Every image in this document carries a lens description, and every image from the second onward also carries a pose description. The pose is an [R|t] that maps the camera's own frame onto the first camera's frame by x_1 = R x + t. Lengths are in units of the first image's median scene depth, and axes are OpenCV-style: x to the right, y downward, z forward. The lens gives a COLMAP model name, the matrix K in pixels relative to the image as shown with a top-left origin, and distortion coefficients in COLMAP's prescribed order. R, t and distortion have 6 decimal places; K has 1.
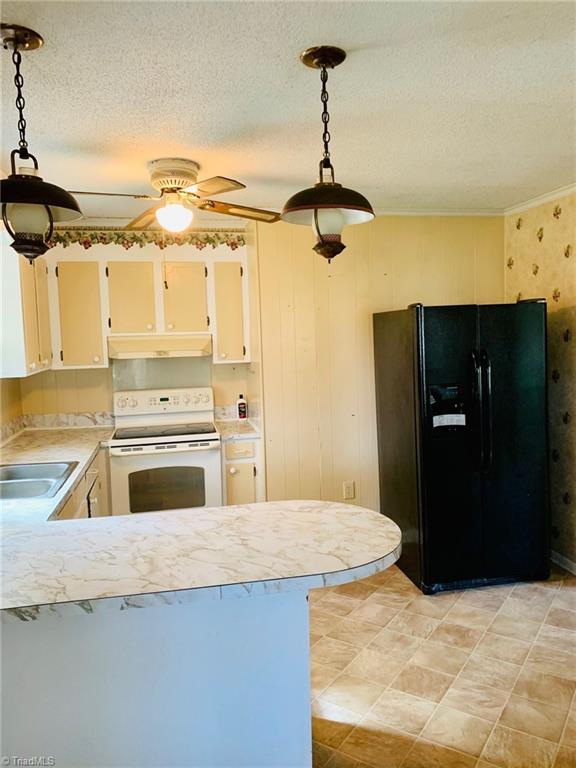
lens RADIAL K [[588.6, 0, 290.6], [0, 588.6, 378.8], [0, 0, 1]] dist [0.010624, -0.009971]
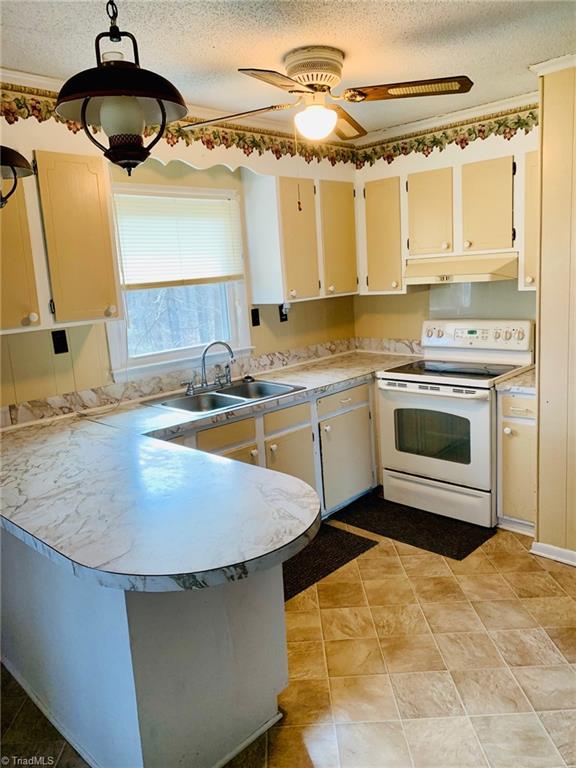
lens RADIAL K [[588.6, 0, 290.6], [0, 588.6, 378.8], [0, 0, 1]] dist [0.010624, -0.009971]
pose [[0.556327, 0.141604, -0.818809, 0.375581], [-0.018464, 0.987237, 0.158187, -0.030656], [0.830758, -0.072885, 0.551841, 0.337156]]
